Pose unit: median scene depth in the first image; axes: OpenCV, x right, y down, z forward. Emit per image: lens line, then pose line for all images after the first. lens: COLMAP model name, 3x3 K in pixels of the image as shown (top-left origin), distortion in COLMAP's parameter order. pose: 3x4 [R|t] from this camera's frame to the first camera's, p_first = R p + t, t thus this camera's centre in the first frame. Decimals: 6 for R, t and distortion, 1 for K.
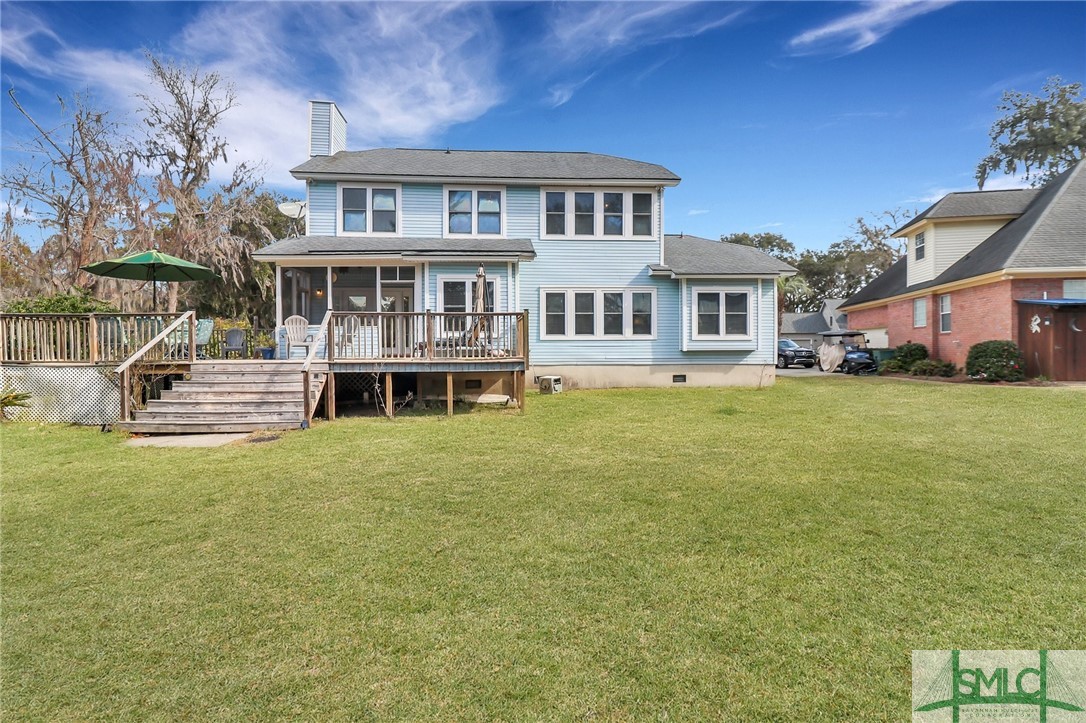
lens RADIAL K [[507.0, 0, 533.3], [0, 507.0, 353.0], [0, 0, 1]] dist [-0.000341, -0.013564]
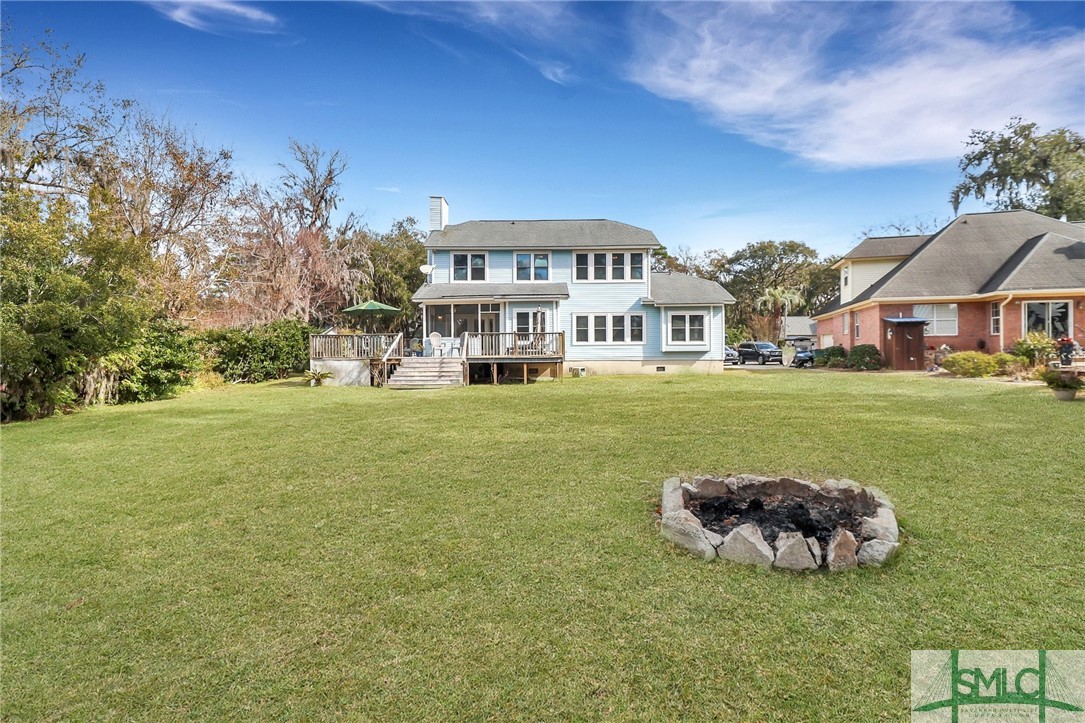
lens RADIAL K [[506.6, 0, 532.8], [0, 506.6, 353.0], [0, 0, 1]] dist [-0.000341, -0.013564]
pose [[0.996923, -0.002113, -0.078357, 0.013268], [0.001964, 0.999996, -0.001981, 0.002713], [0.078360, 0.001821, 0.996923, -0.622904]]
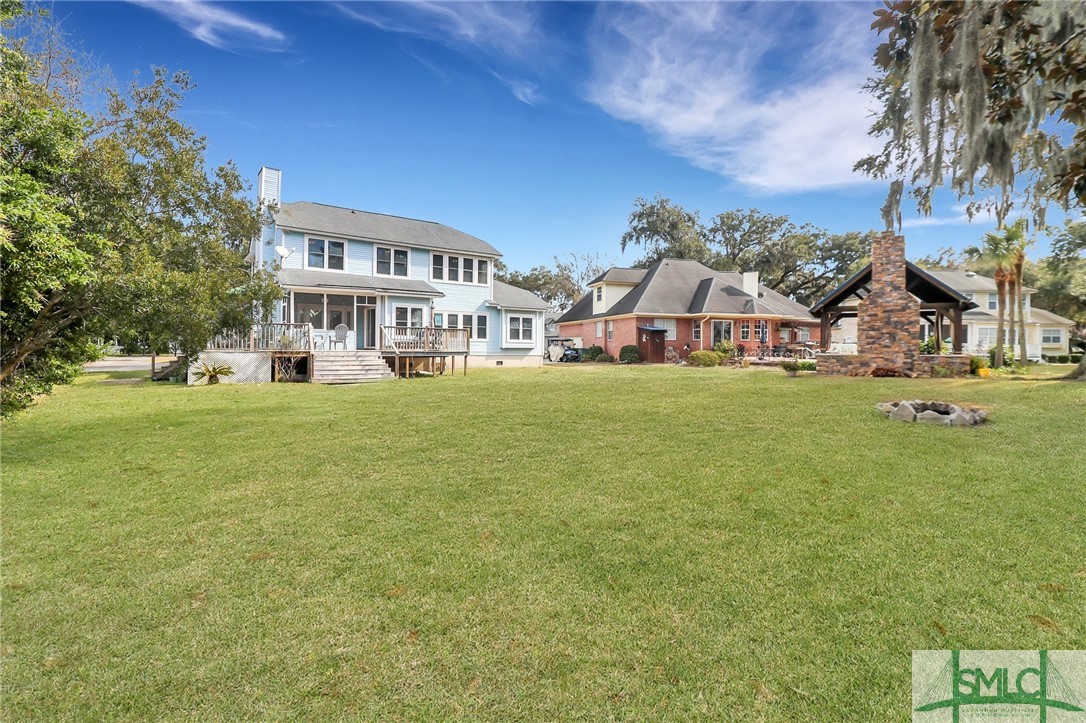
lens RADIAL K [[507.0, 0, 533.3], [0, 507.0, 353.0], [0, 0, 1]] dist [-0.000341, -0.013564]
pose [[0.846864, 0.006956, 0.531764, -0.592723], [-0.008346, 0.999965, 0.000212, 0.012771], [-0.531744, -0.004618, 0.846892, -0.626650]]
